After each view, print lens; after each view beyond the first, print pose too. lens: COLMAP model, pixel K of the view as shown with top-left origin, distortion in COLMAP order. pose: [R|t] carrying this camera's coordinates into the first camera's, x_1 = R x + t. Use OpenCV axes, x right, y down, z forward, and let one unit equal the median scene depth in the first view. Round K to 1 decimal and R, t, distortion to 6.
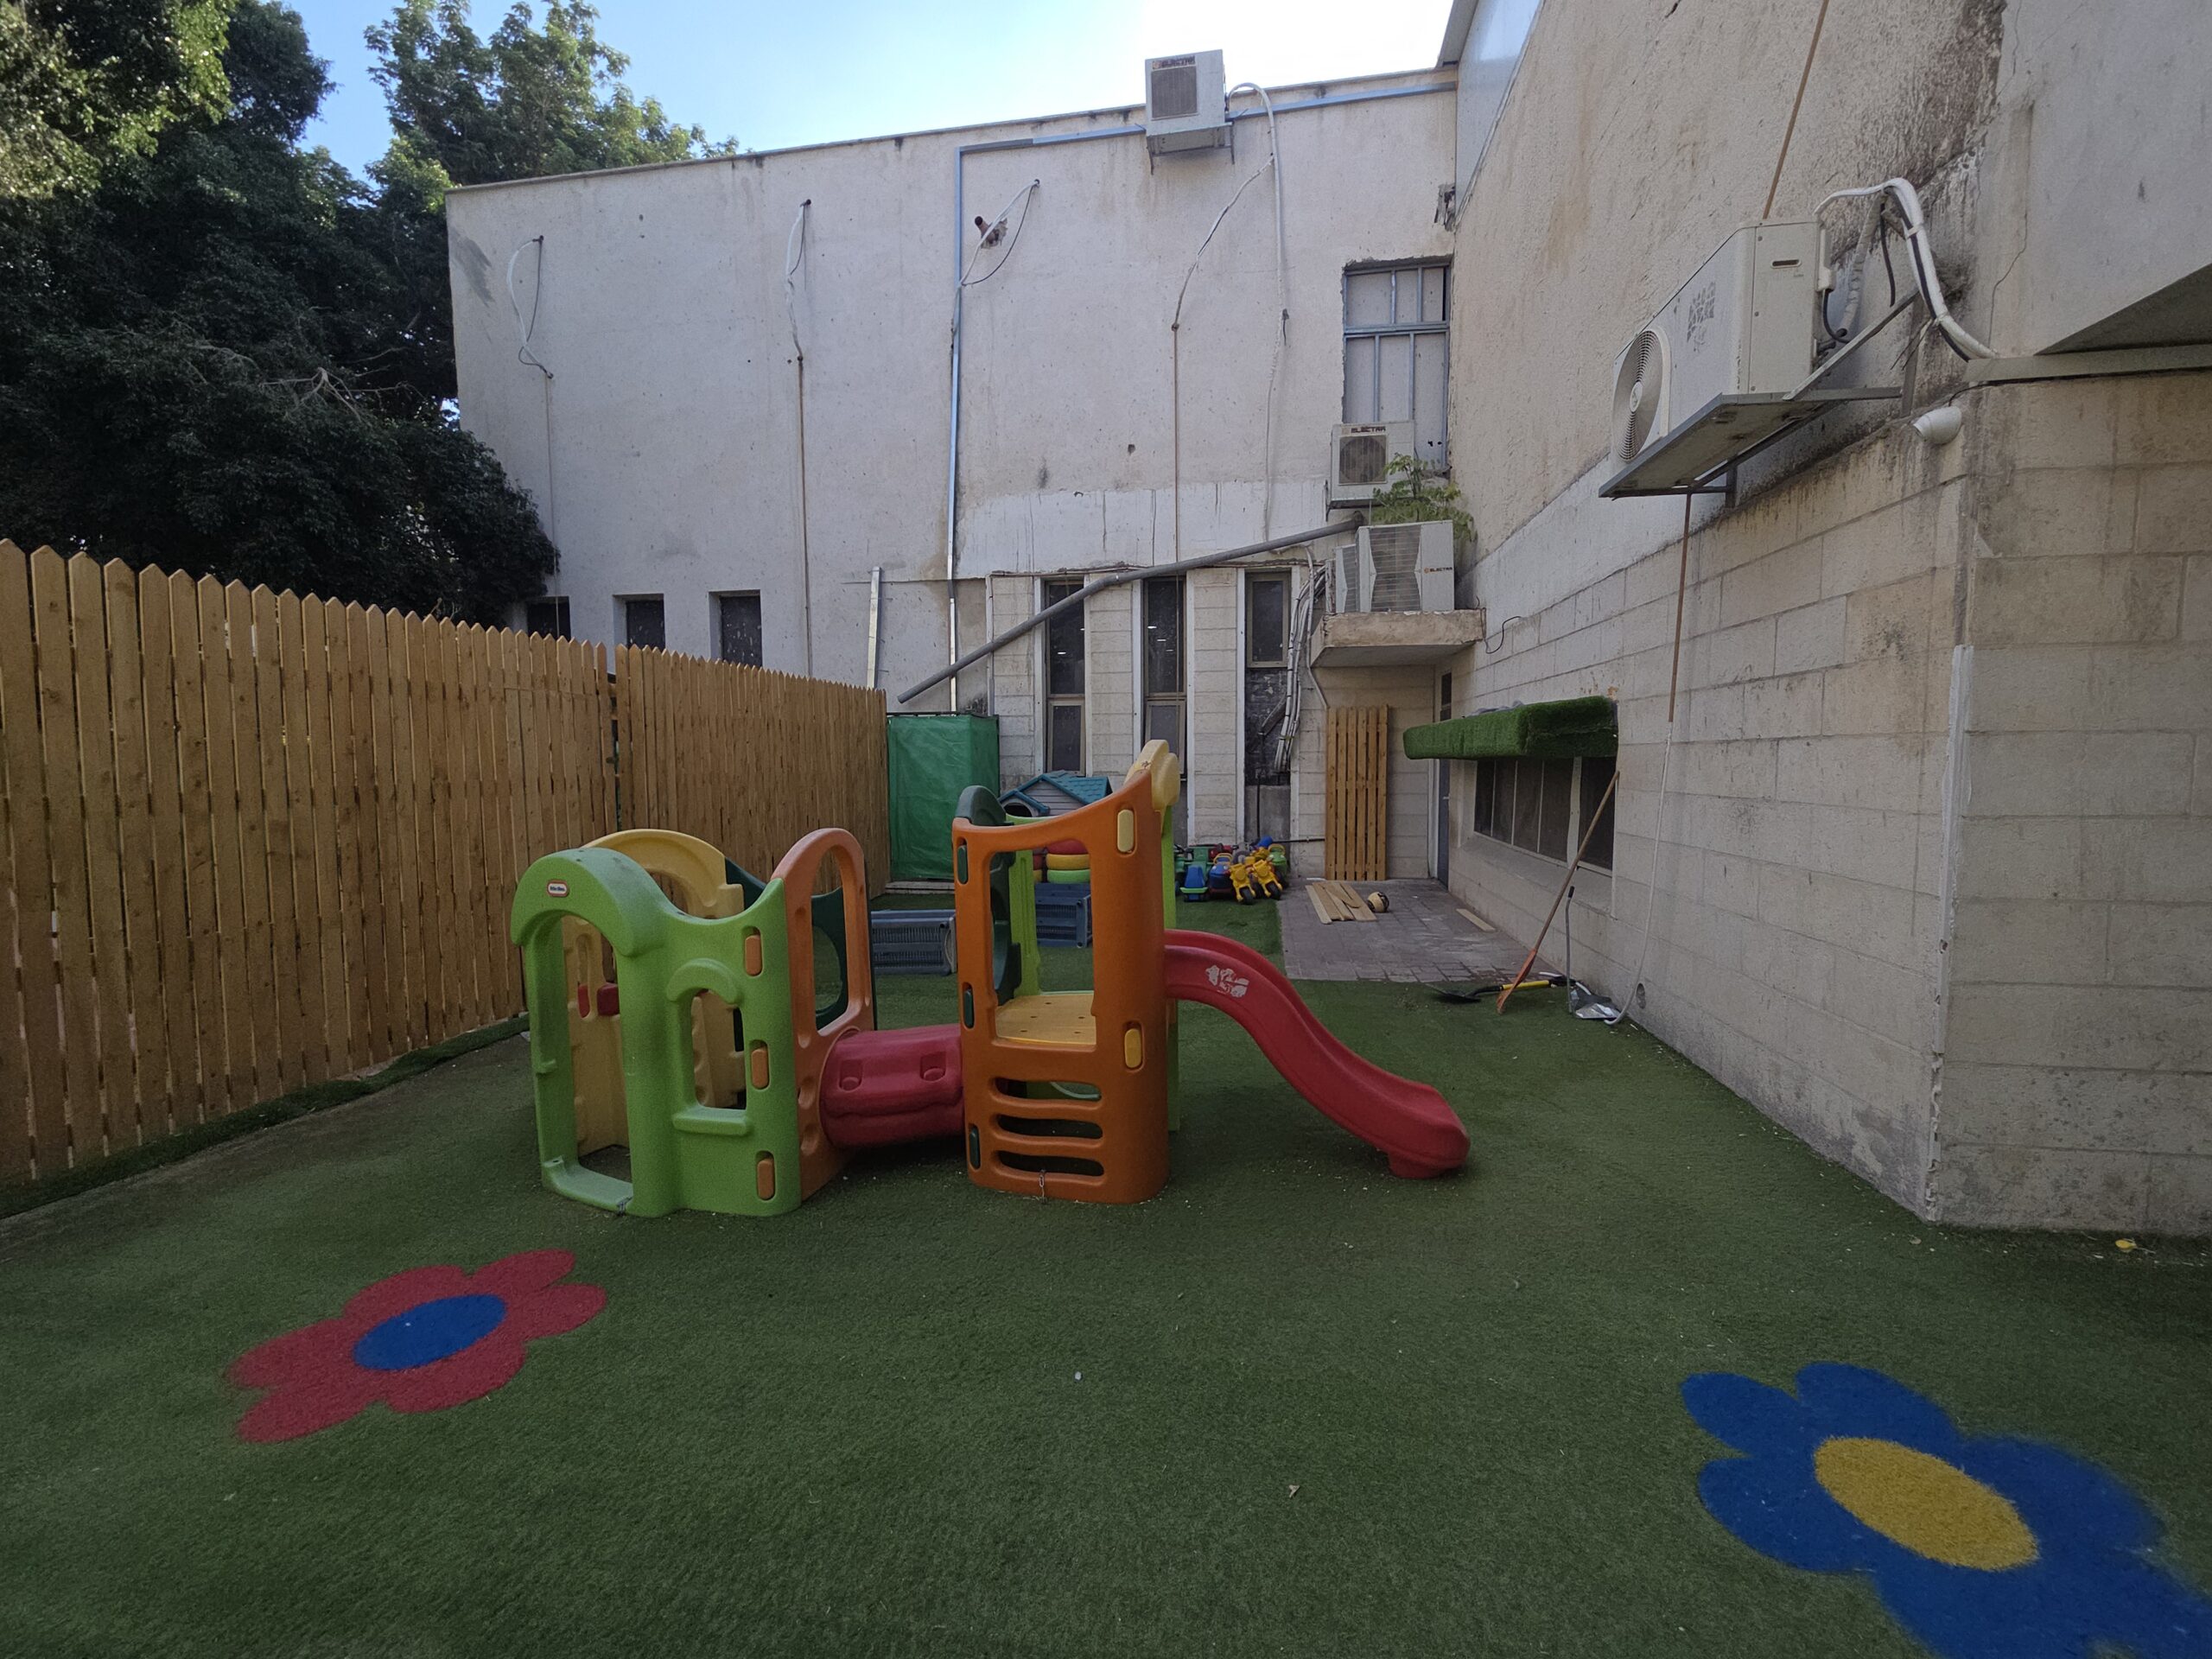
lens RADIAL K [[904.1, 0, 1115.1], [0, 904.1, 819.1], [0, 0, 1]] dist [-0.000127, 0.001021]
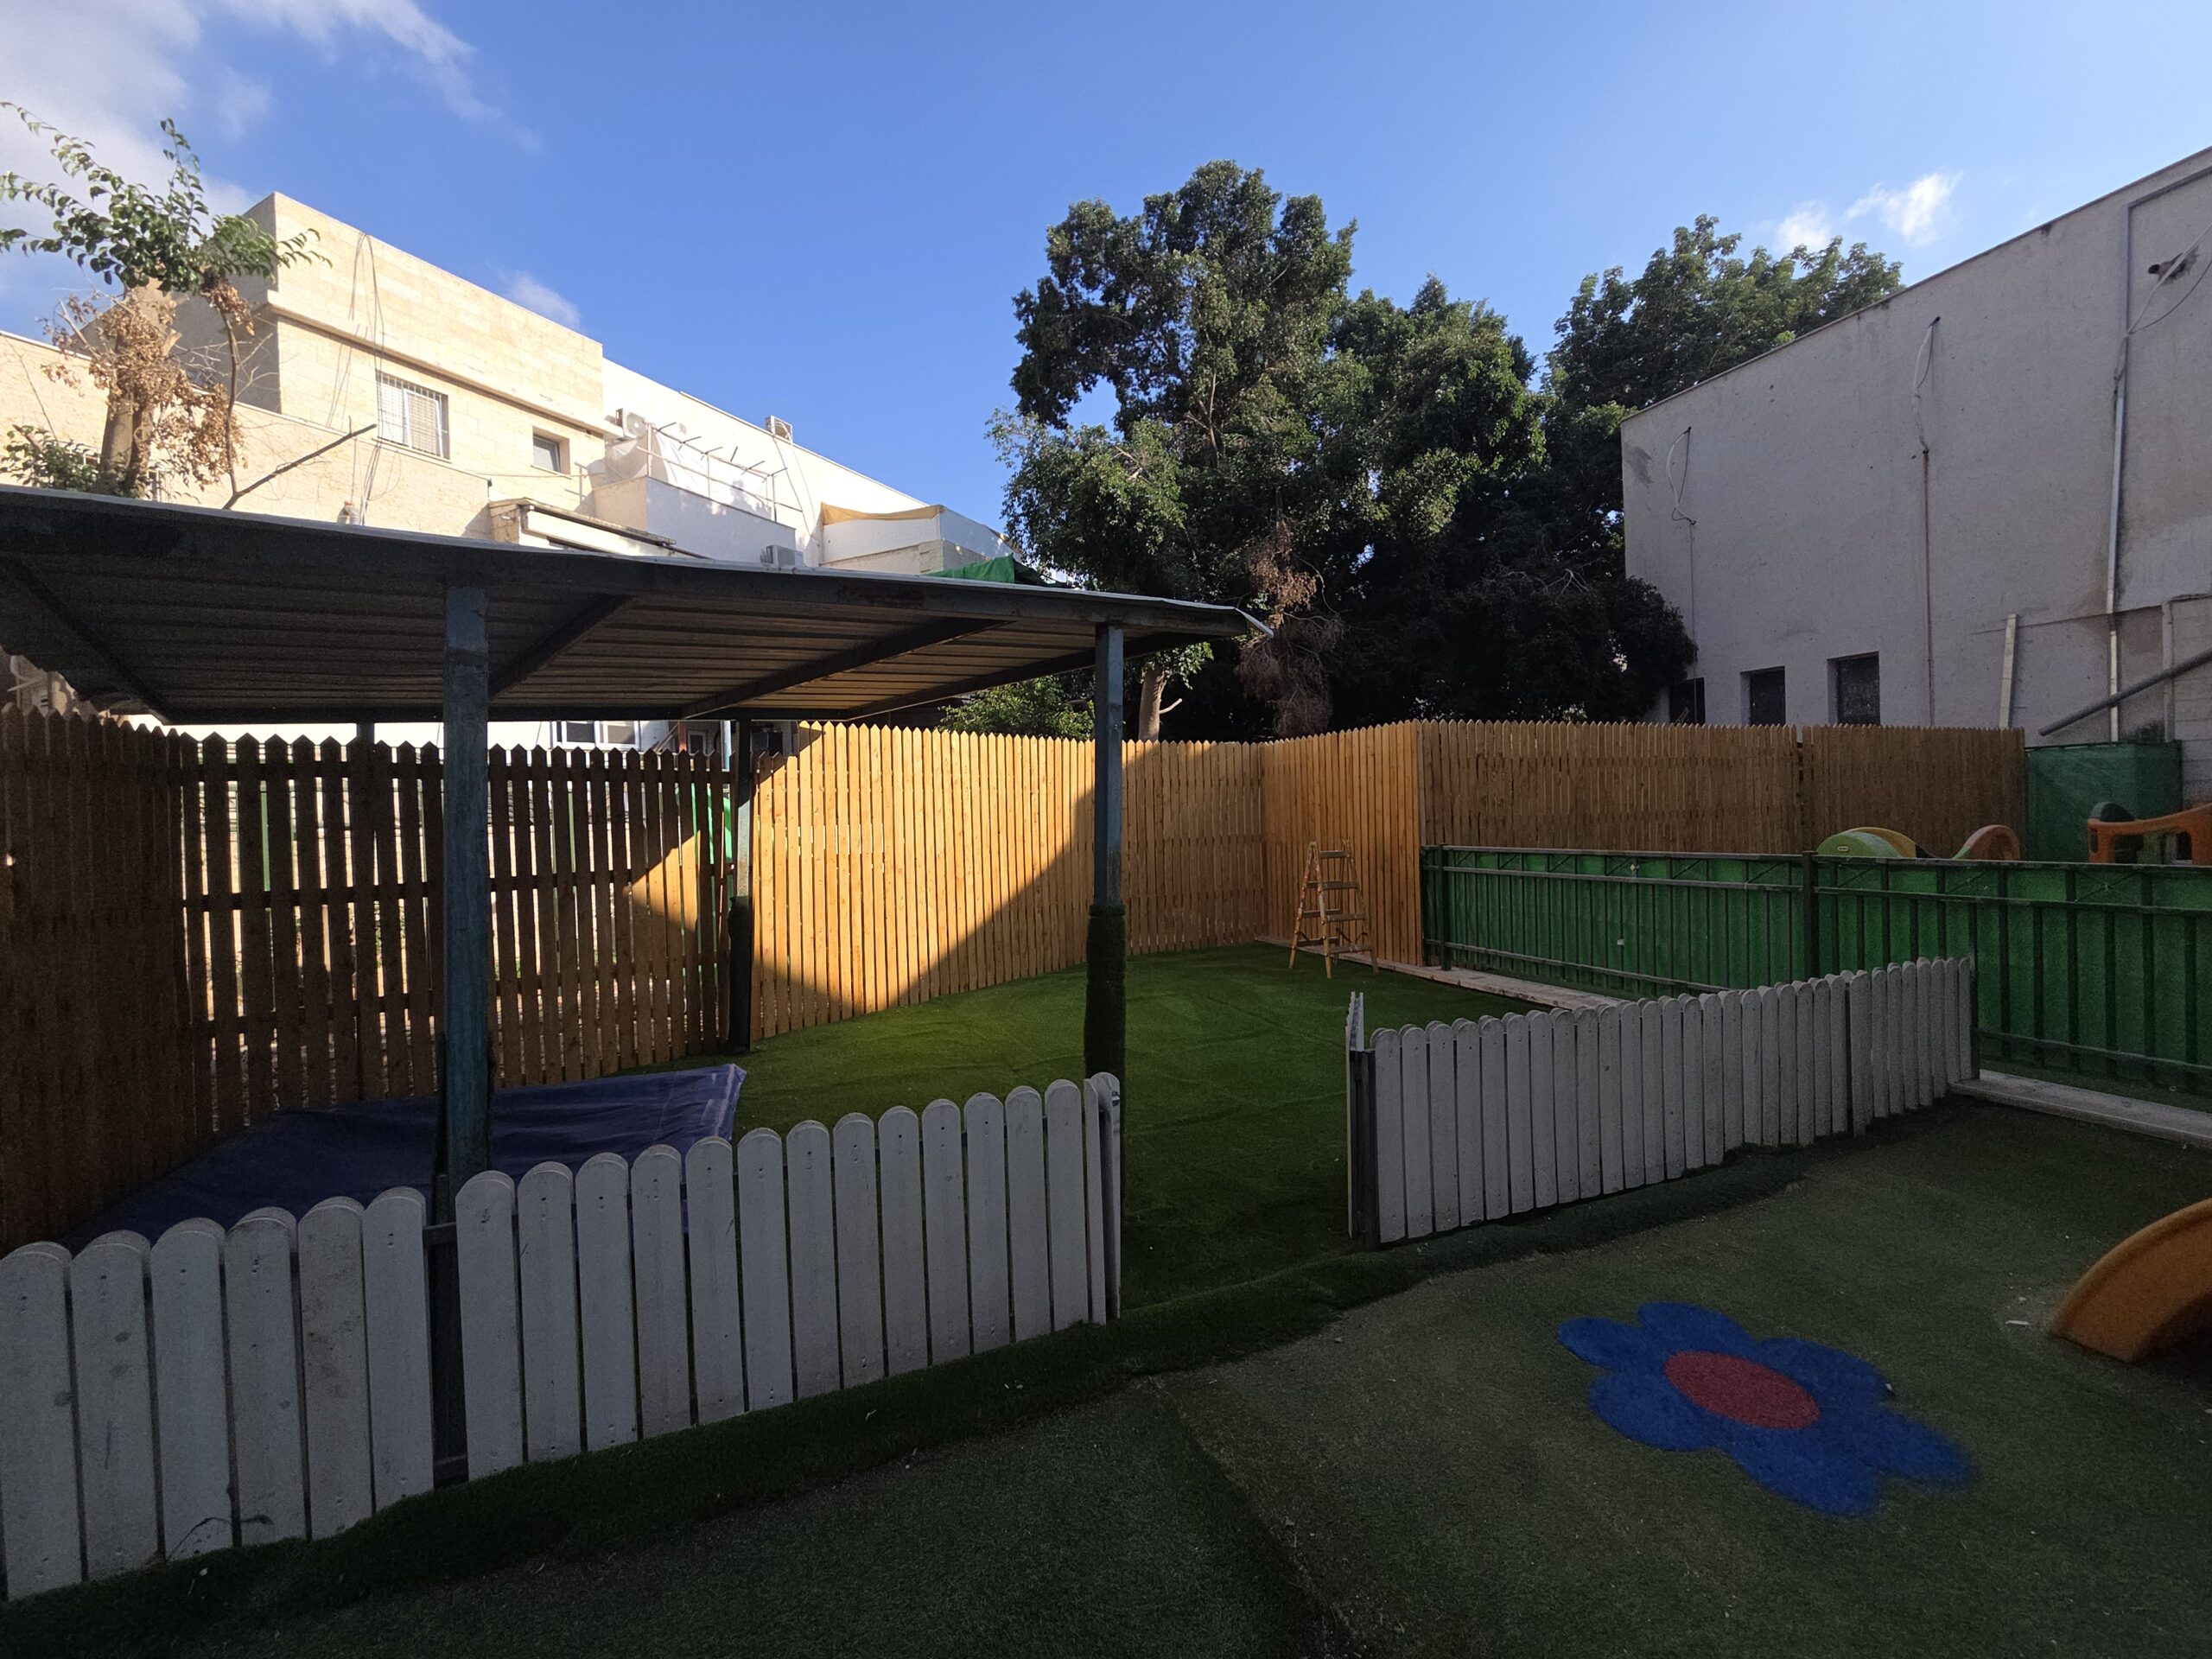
lens RADIAL K [[904.1, 0, 1112.5], [0, 904.1, 820.7], [0, 0, 1]] dist [-0.000127, 0.001021]
pose [[0.517807, -0.001987, -0.855495, 0.123536], [-0.032320, 0.999238, -0.021883, 0.035181], [0.854887, 0.038981, 0.517348, -0.554207]]
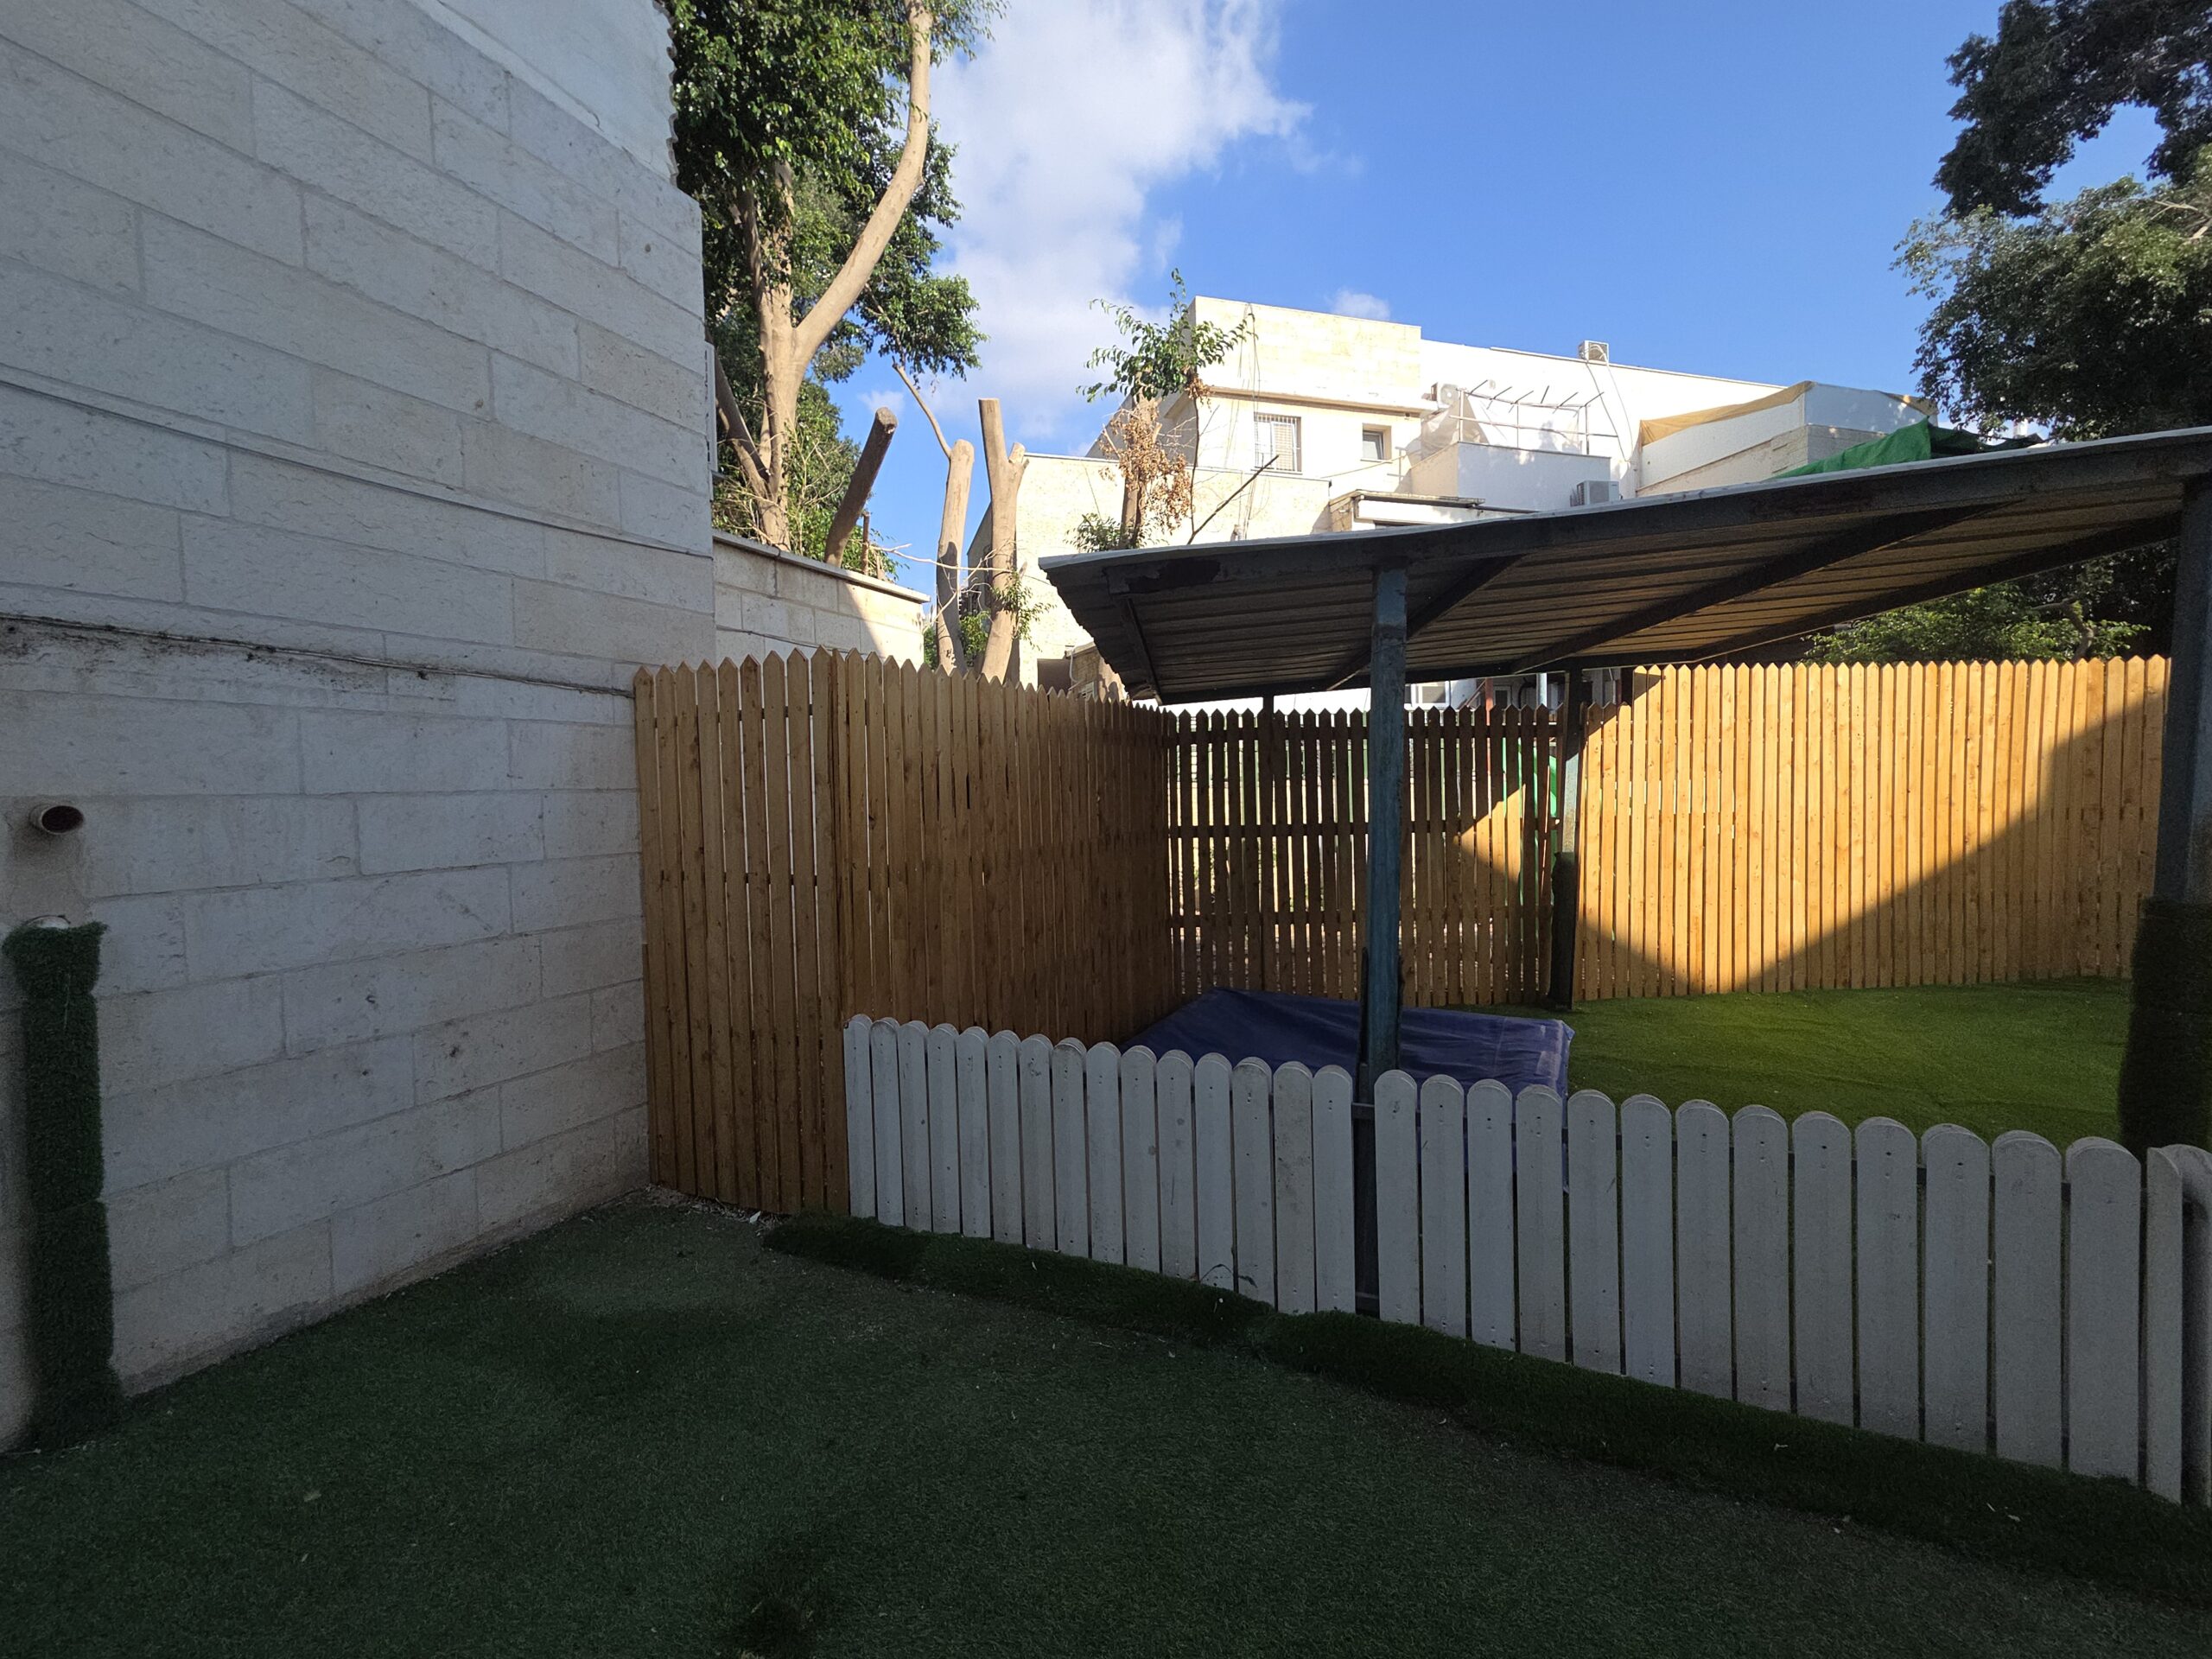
lens RADIAL K [[904.1, 0, 1114.0], [0, 904.1, 818.2], [0, 0, 1]] dist [-0.000127, 0.001021]
pose [[-0.272129, 0.043920, -0.961258, 0.124150], [-0.041764, 0.997477, 0.057398, 0.036918], [0.961354, 0.055766, -0.269608, -0.577544]]
